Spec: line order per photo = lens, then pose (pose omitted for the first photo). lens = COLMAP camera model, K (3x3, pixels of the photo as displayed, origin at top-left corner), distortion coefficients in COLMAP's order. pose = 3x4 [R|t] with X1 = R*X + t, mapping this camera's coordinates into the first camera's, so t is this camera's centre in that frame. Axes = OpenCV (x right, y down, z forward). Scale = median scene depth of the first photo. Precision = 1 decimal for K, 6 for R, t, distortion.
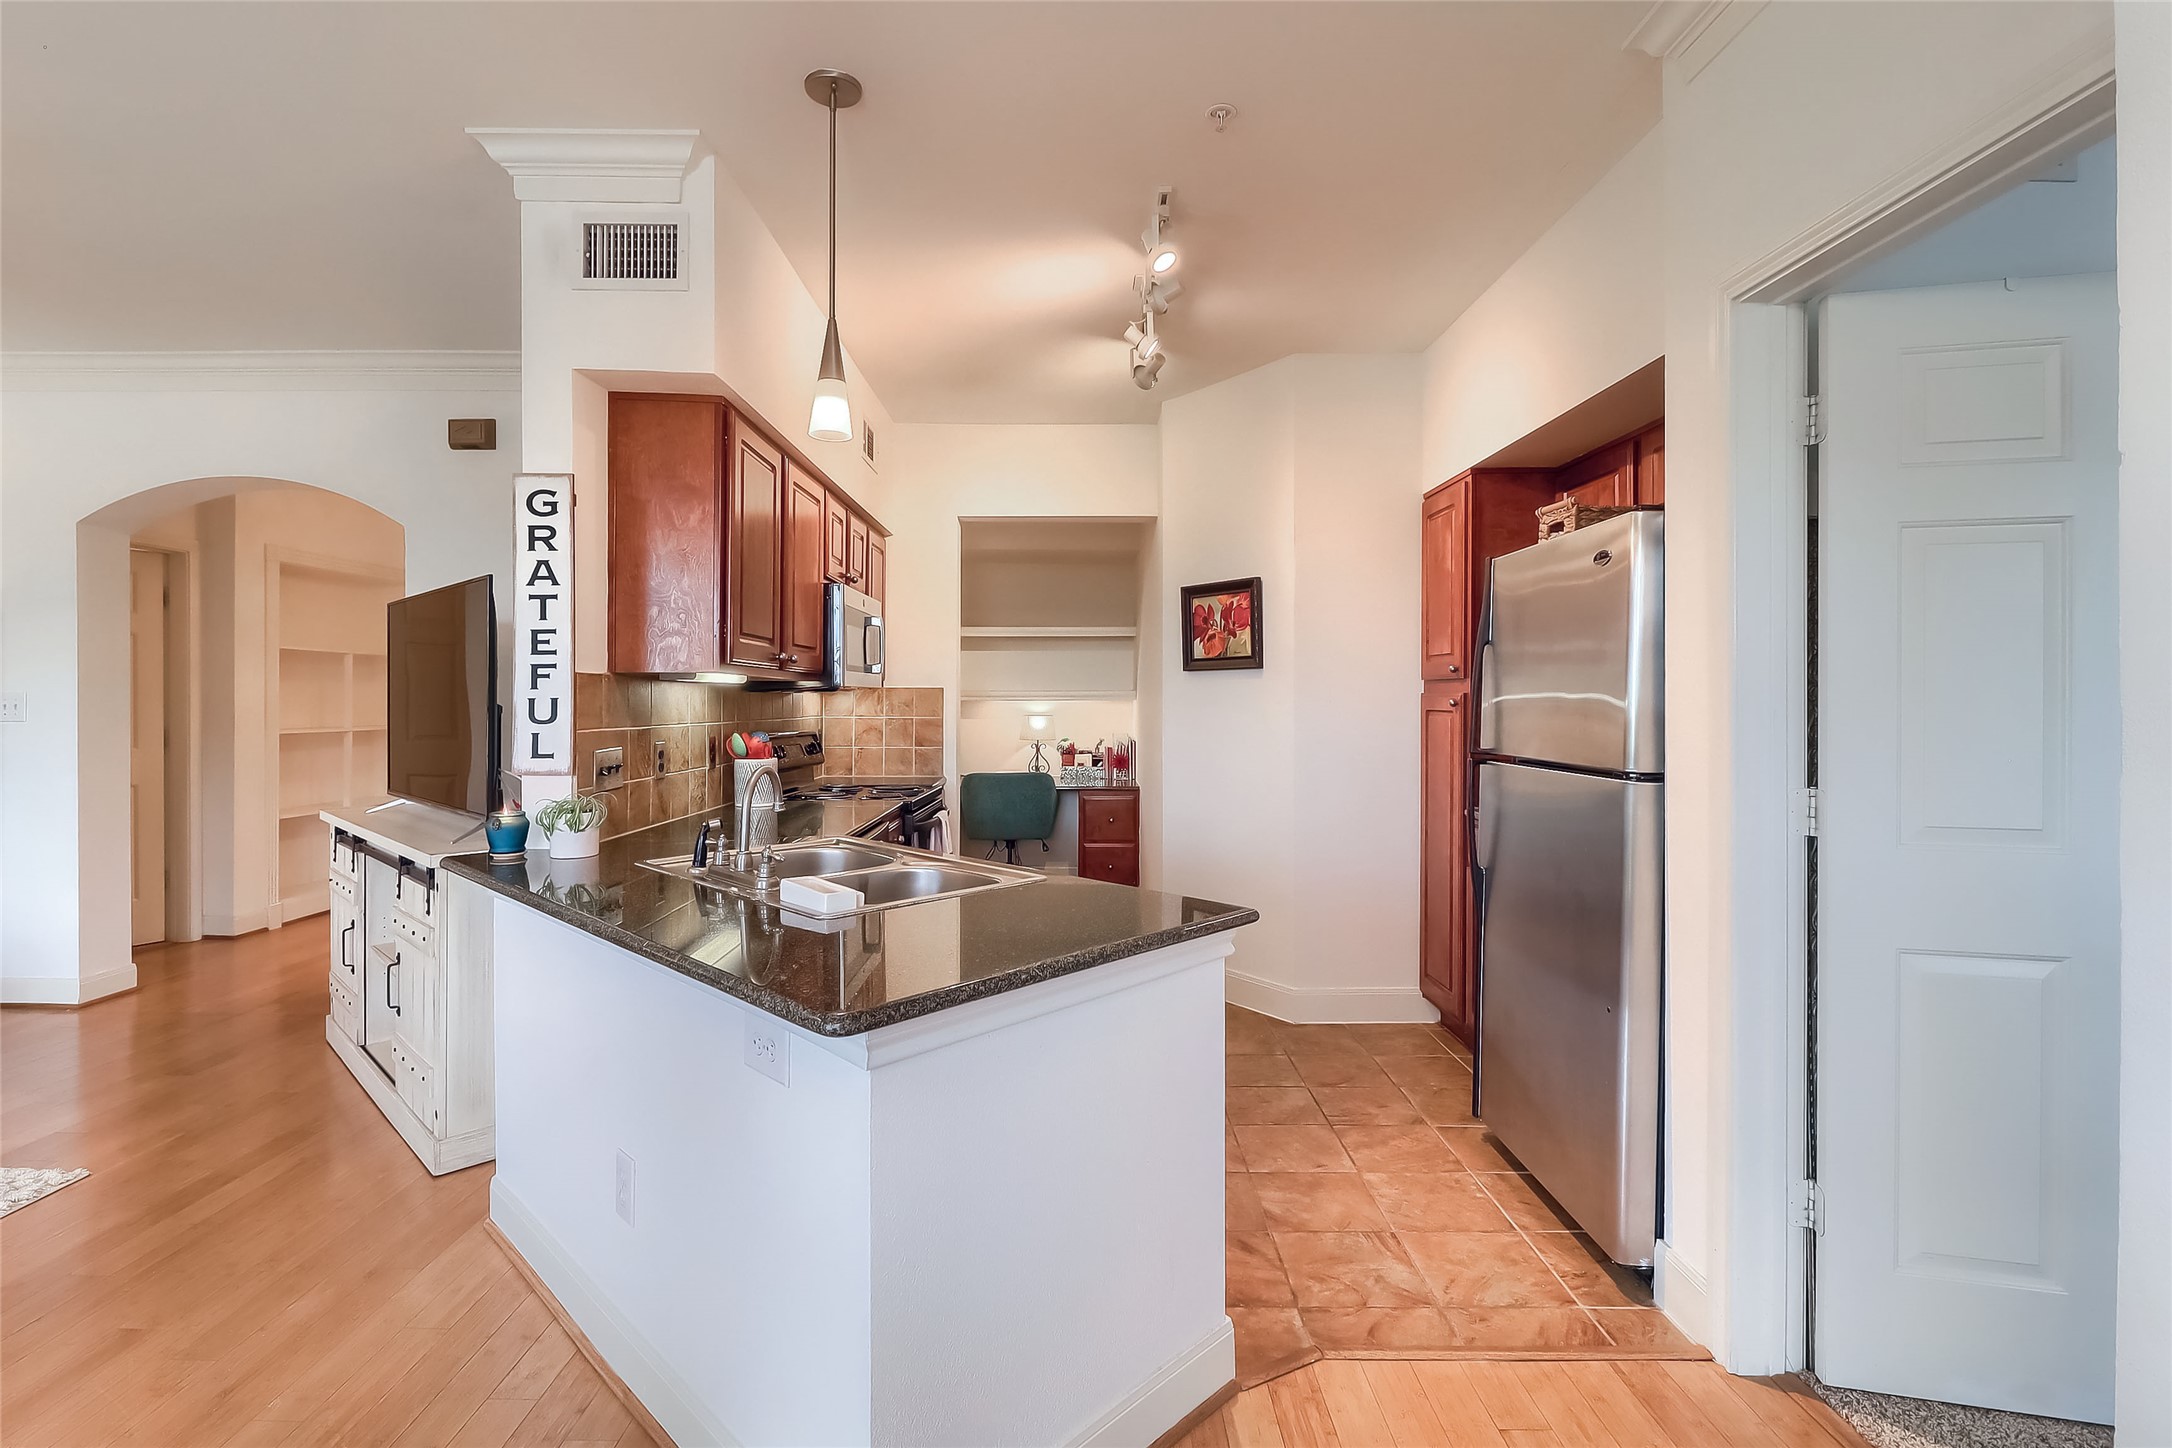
lens RADIAL K [[999.6, 0, 1070.7], [0, 999.6, 695.5], [0, 0, 1]] dist [0.017056, -0.012883]
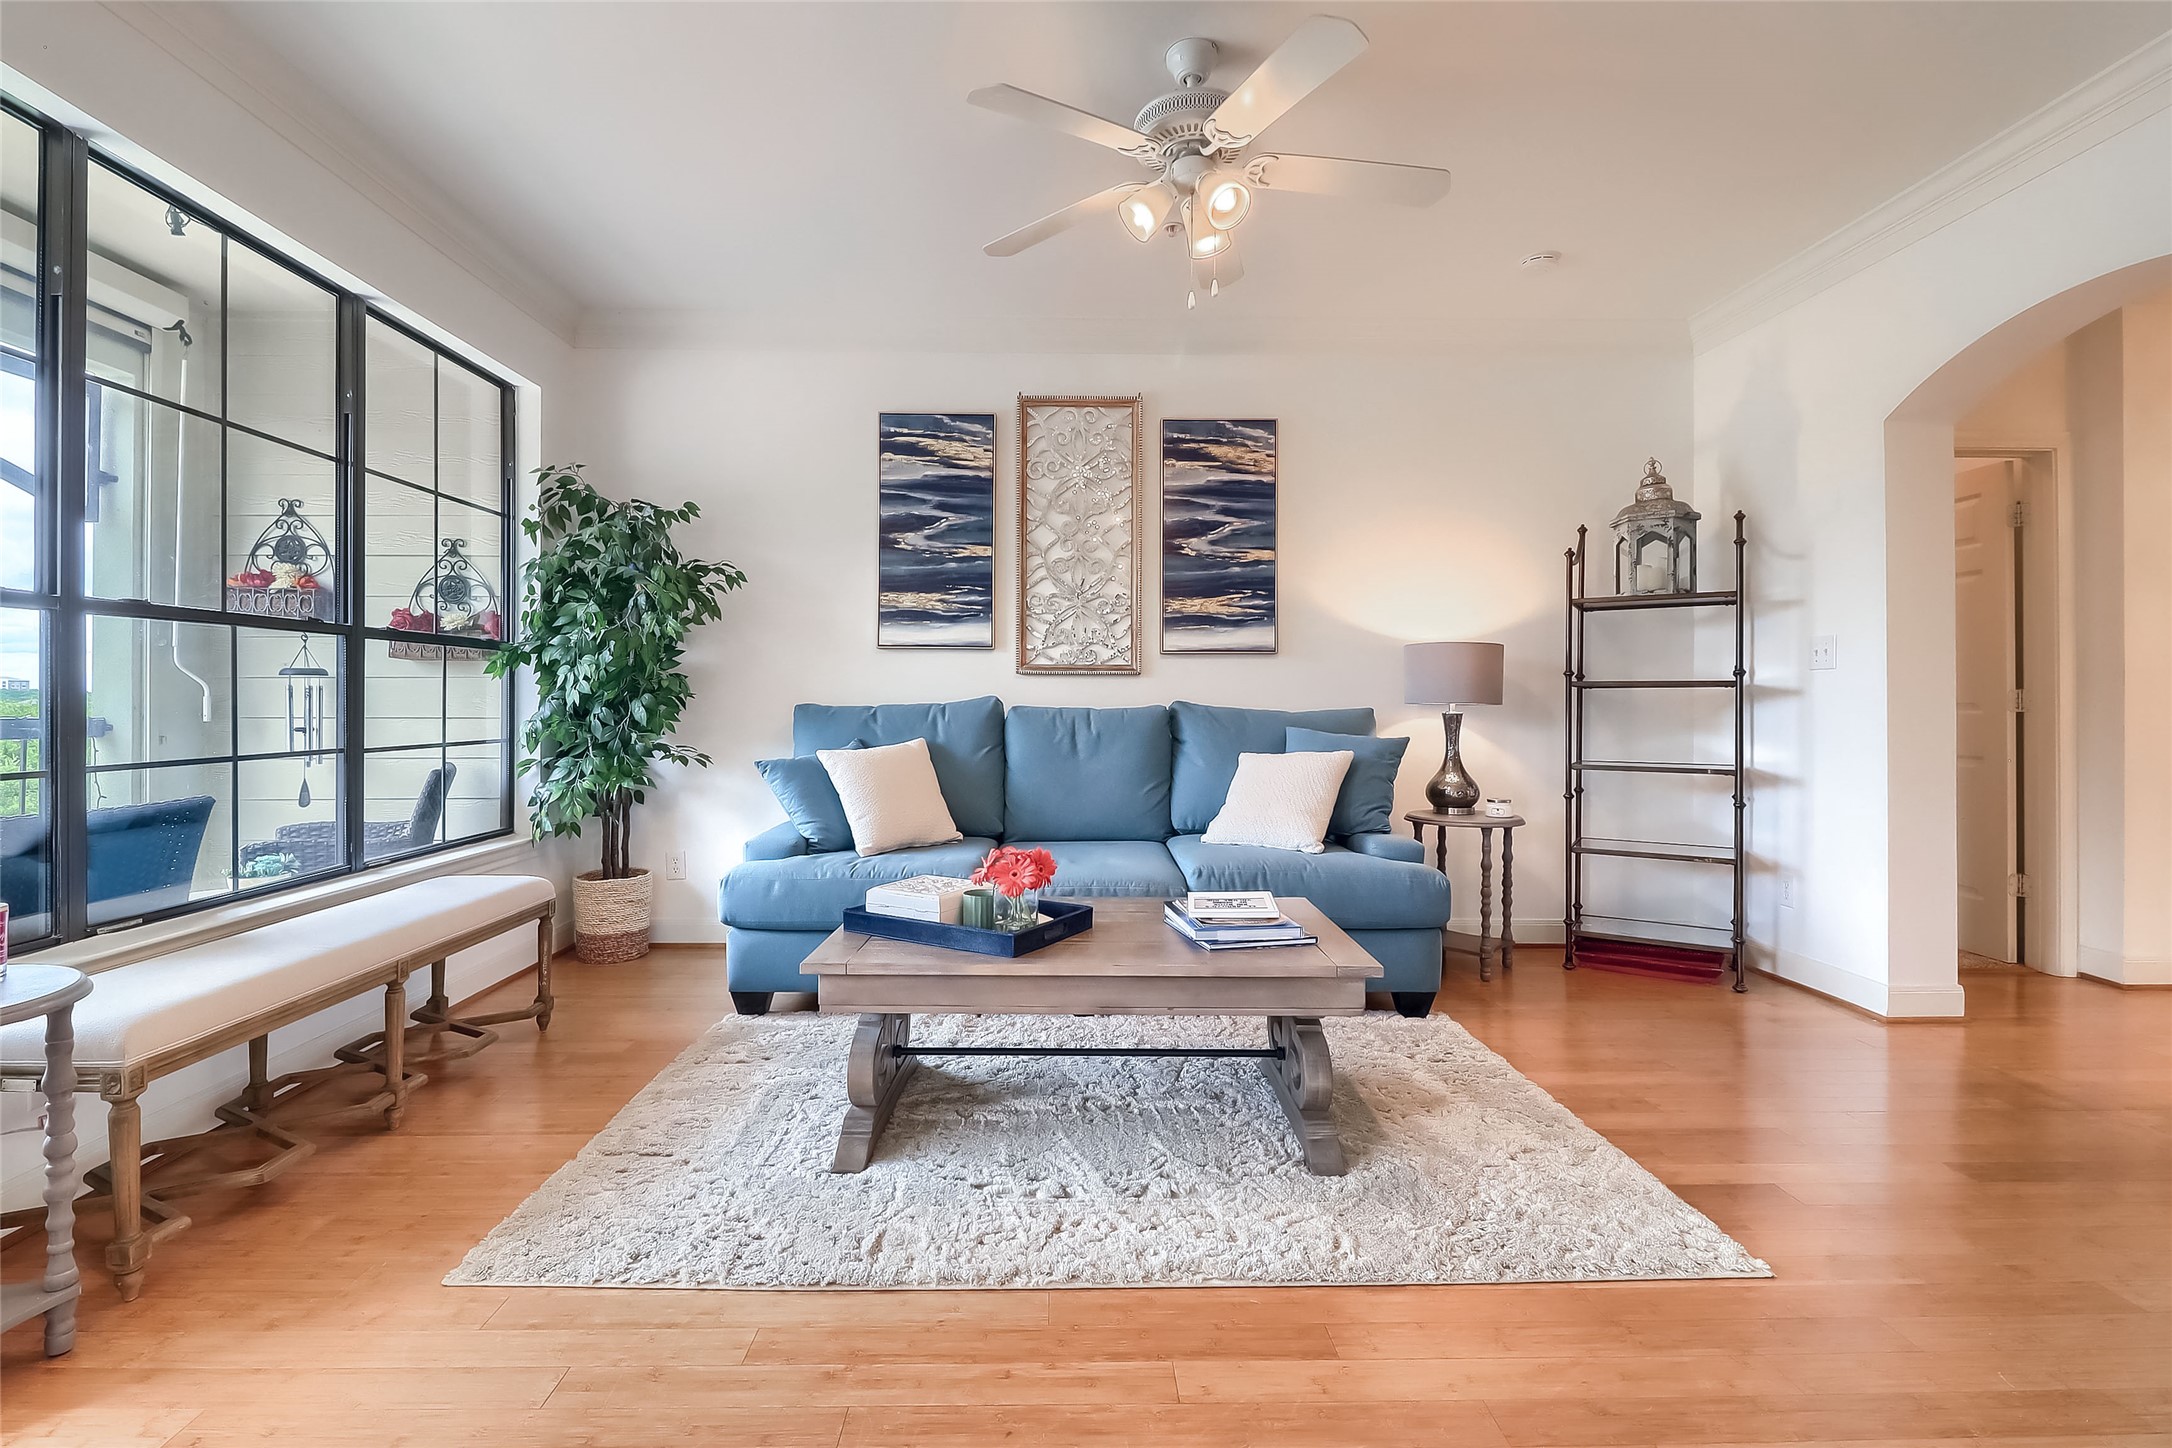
lens RADIAL K [[999.6, 0, 1070.7], [0, 999.6, 695.5], [0, 0, 1]] dist [0.017056, -0.012883]
pose [[0.017613, -0.007674, -0.999815, -0.293343], [0.003189, 0.999966, -0.007619, 0.082119], [0.999840, -0.003054, 0.017637, 0.502751]]
